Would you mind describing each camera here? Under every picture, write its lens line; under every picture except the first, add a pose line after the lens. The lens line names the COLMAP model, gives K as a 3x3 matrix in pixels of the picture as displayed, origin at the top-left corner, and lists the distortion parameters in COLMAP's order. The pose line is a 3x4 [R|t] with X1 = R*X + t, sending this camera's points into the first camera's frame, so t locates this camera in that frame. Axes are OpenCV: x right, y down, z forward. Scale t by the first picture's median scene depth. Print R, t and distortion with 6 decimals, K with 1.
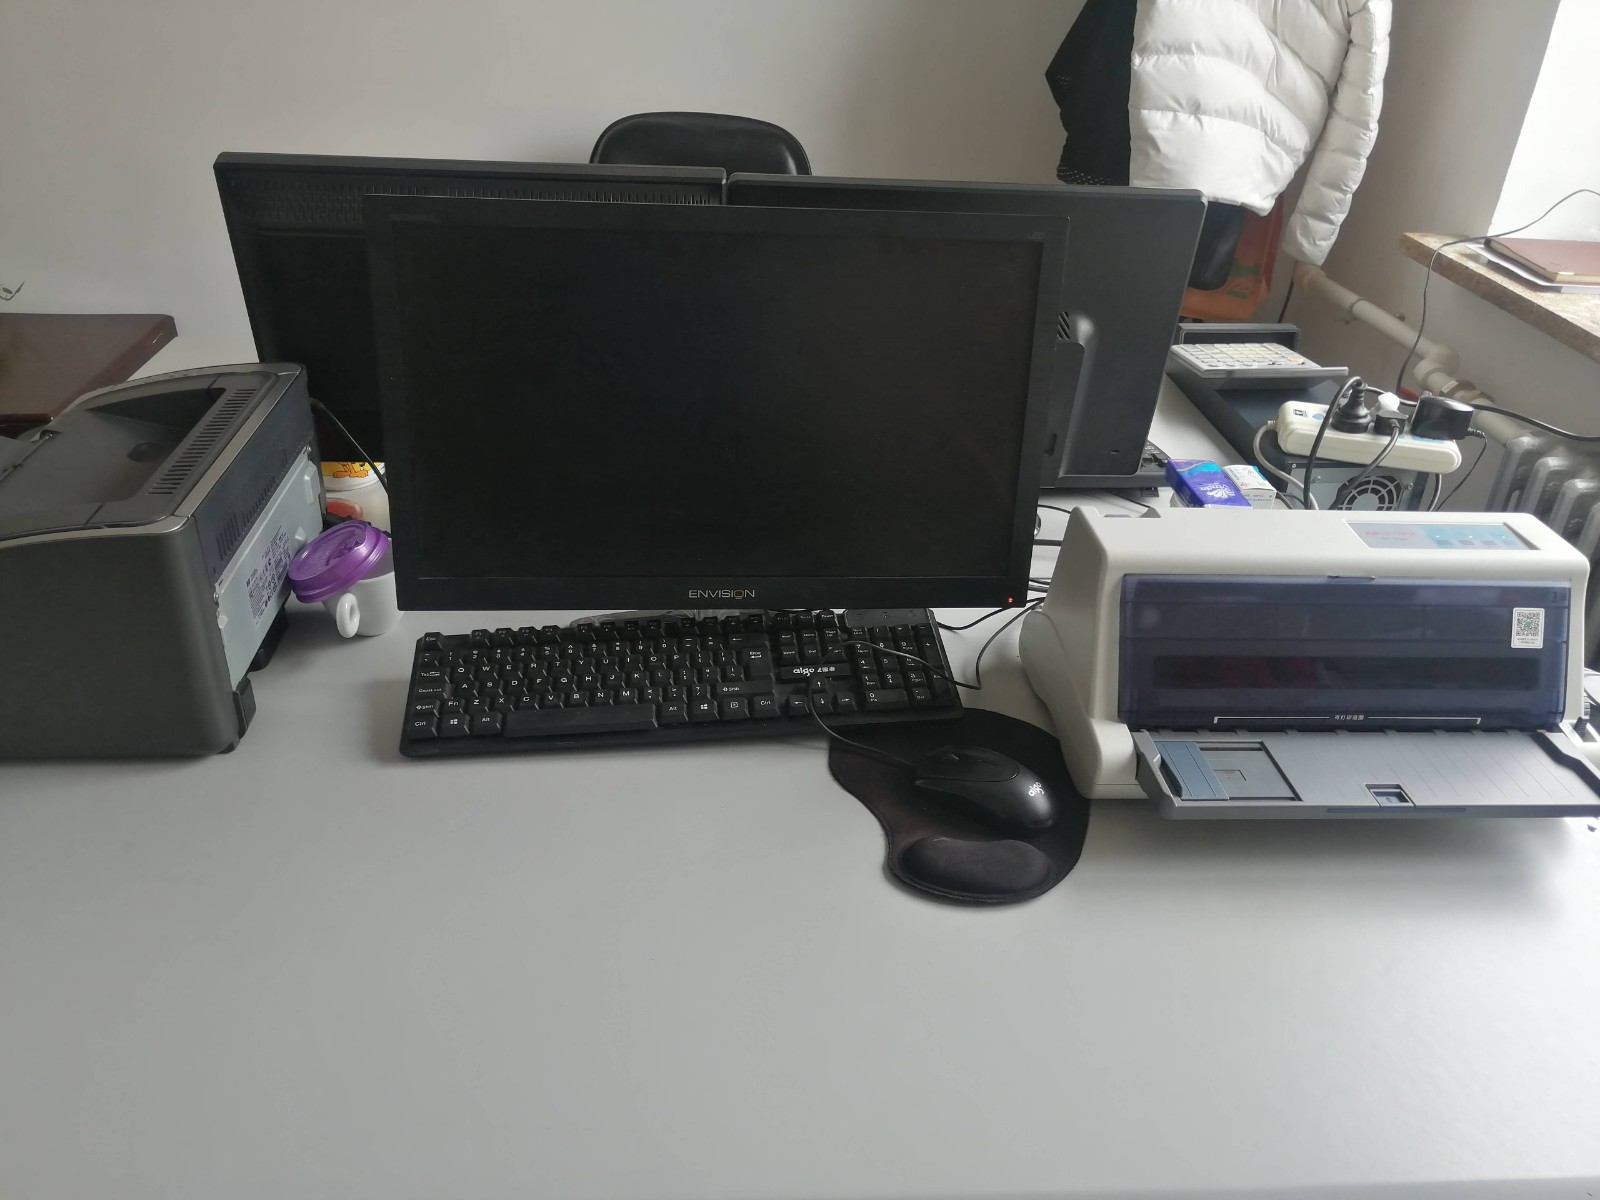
lens RADIAL K [[1248.6, 0, 800.0], [0, 1248.6, 600.0], [0, 0, 1]] dist [0.004476, -0.058737]
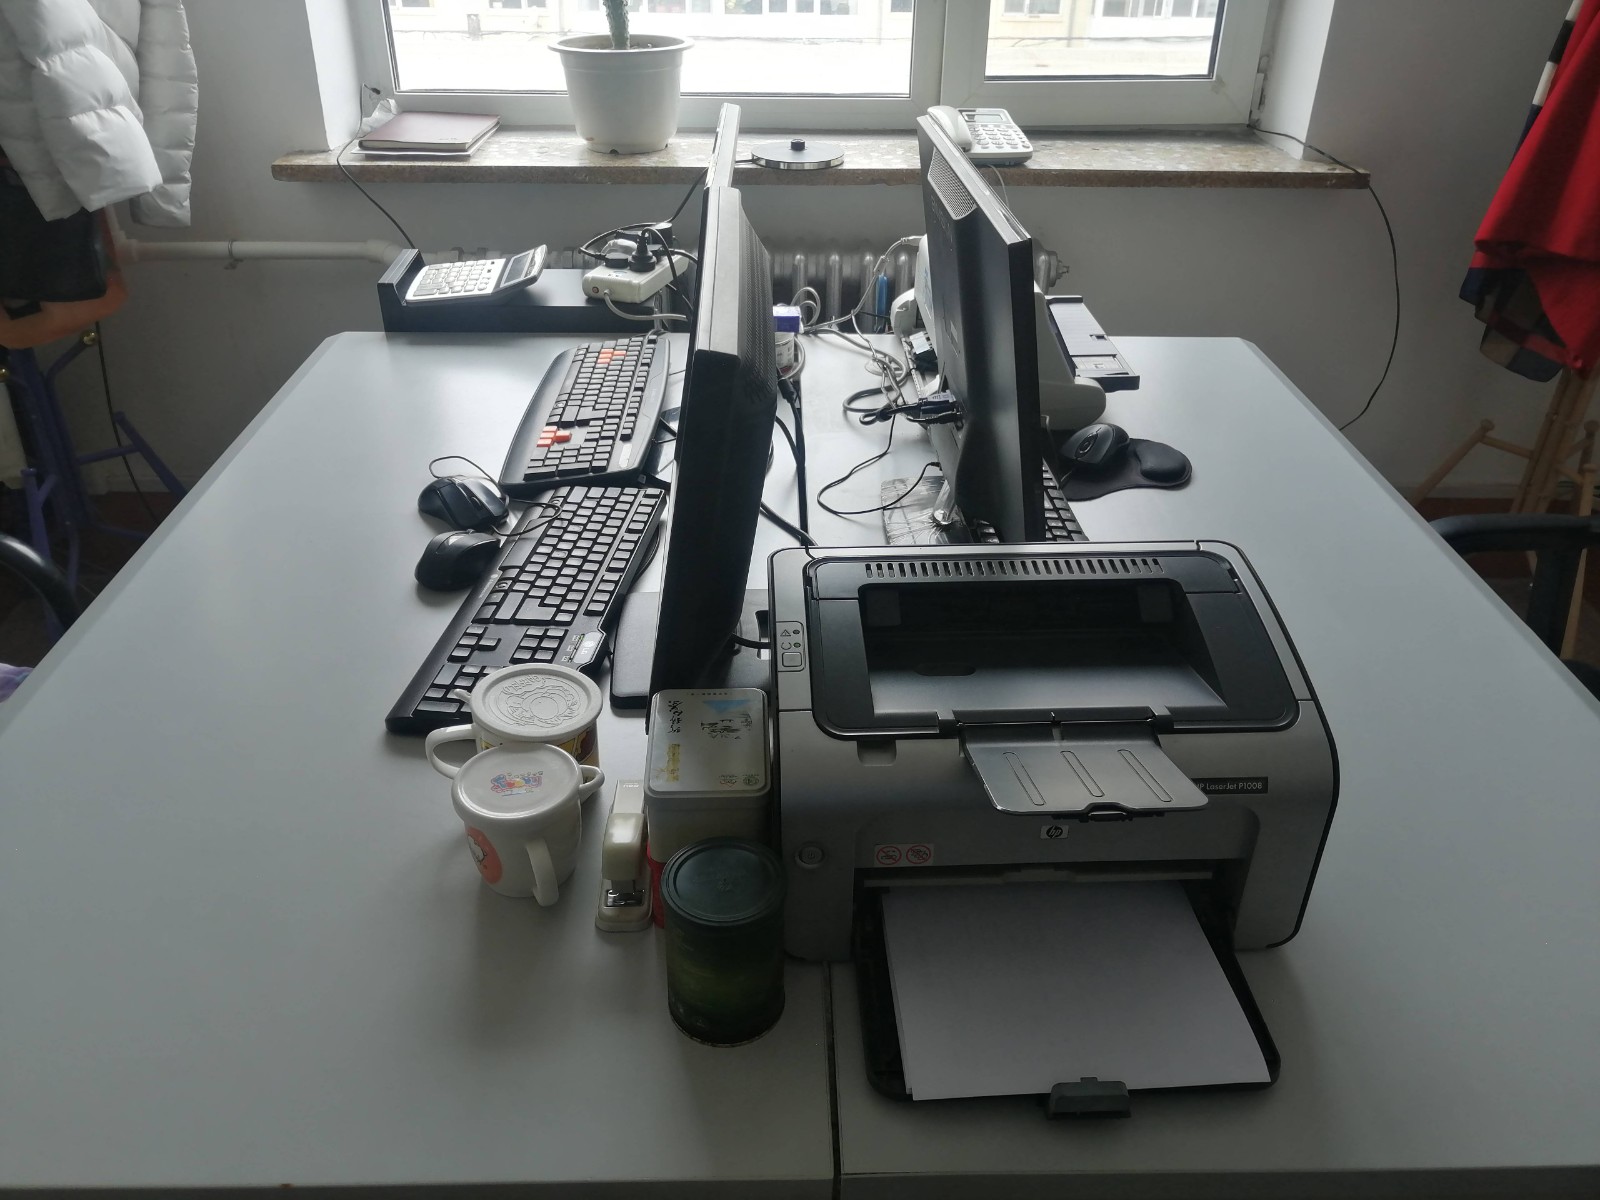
lens RADIAL K [[1248.6, 0, 800.0], [0, 1248.6, 600.0], [0, 0, 1]] dist [0.004476, -0.058737]
pose [[0.031923, -0.551832, 0.833344, -0.607594], [0.490204, 0.735247, 0.468094, -0.298900], [-0.871023, 0.393565, 0.293981, 0.437985]]
